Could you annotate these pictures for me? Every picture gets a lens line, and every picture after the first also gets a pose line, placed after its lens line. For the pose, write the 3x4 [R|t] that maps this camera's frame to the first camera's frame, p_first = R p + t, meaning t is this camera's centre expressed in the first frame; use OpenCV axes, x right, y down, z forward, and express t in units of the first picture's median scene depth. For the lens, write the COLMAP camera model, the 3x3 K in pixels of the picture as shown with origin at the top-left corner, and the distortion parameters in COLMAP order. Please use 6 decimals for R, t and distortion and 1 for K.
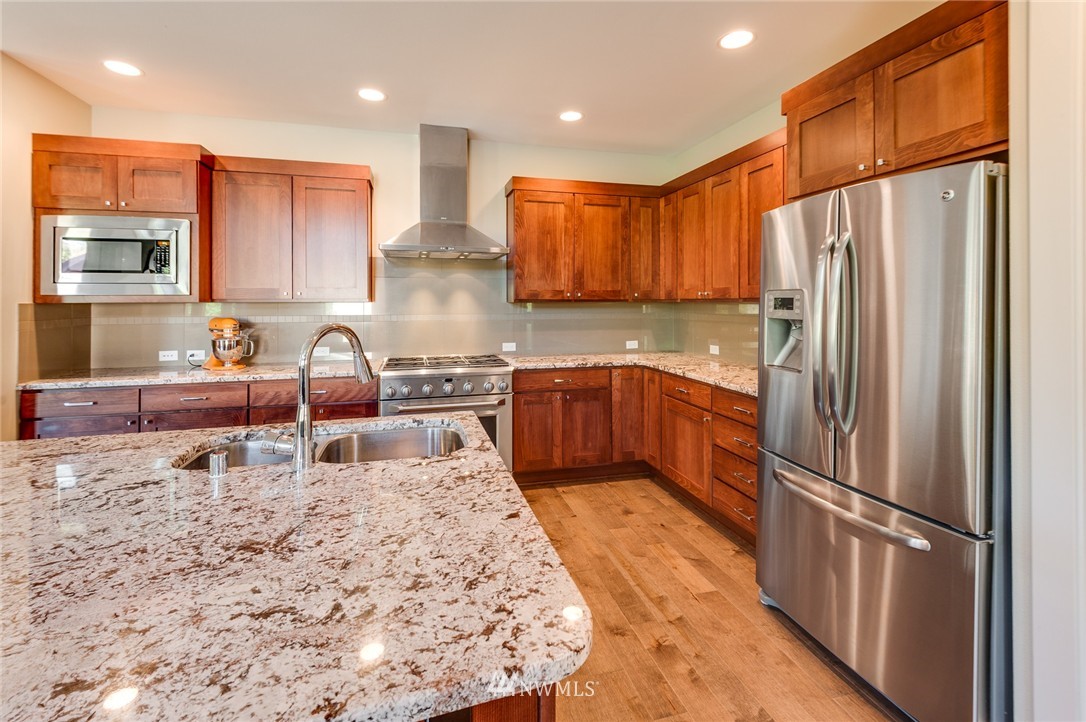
lens RADIAL K [[480.9, 0, 552.3], [0, 480.9, 302.4], [0, 0, 1]] dist [-0.002650, -0.001347]
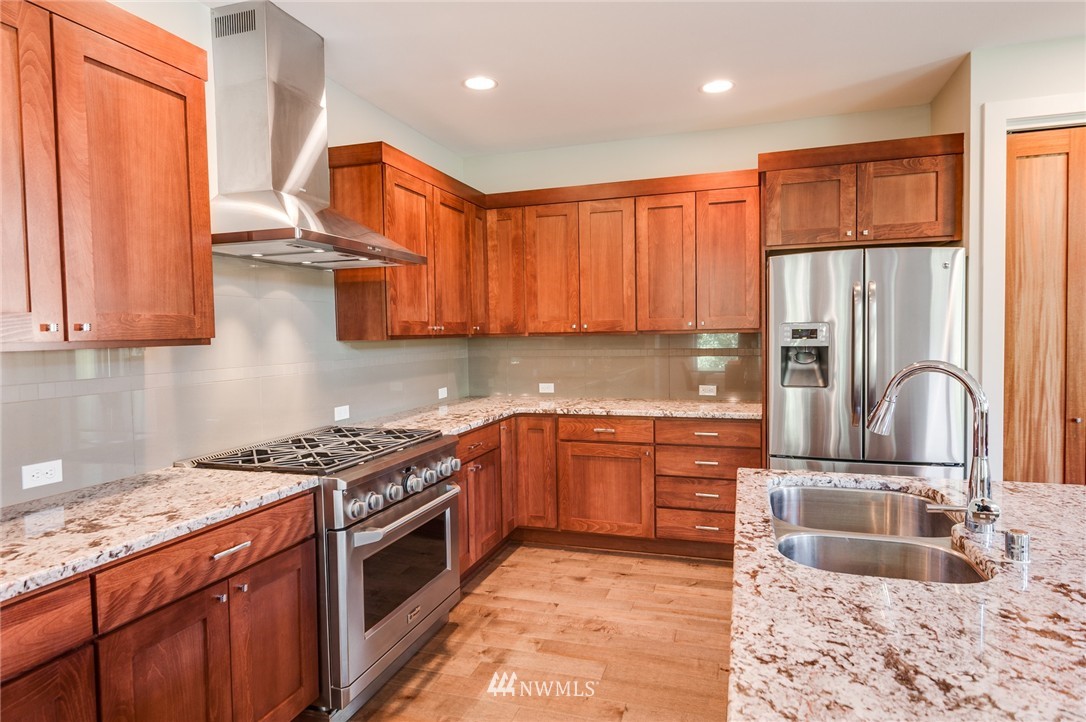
lens RADIAL K [[618.2, 0, 546.0], [0, 618.2, 364.9], [0, 0, 1]] dist [0.017295, -0.000105]
pose [[0.551383, -0.051265, 0.832676, -0.731429], [0.018073, 0.998610, 0.049513, -0.005098], [-0.834057, -0.012251, 0.551543, 0.406011]]
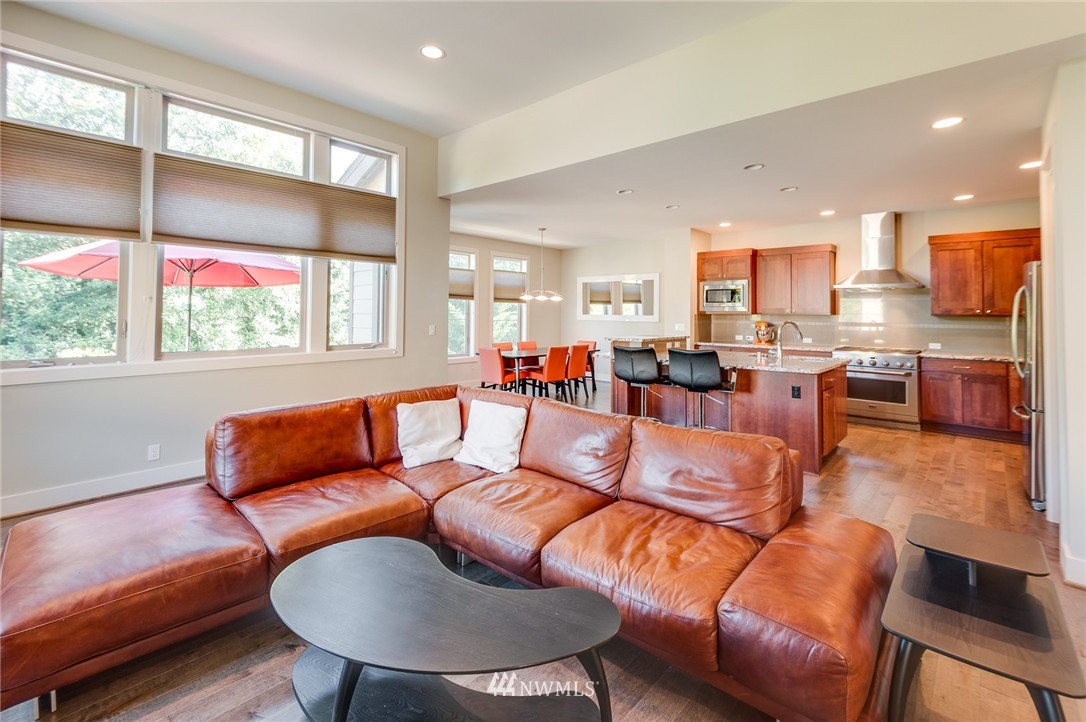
lens RADIAL K [[480.9, 0, 538.4], [0, 480.9, 301.1], [0, 0, 1]] dist [-0.002650, -0.001347]
pose [[0.518973, -0.012393, -0.854701, 0.660599], [-0.004732, 0.999838, -0.017371, -0.017810], [0.854777, 0.013060, 0.518830, -1.002538]]
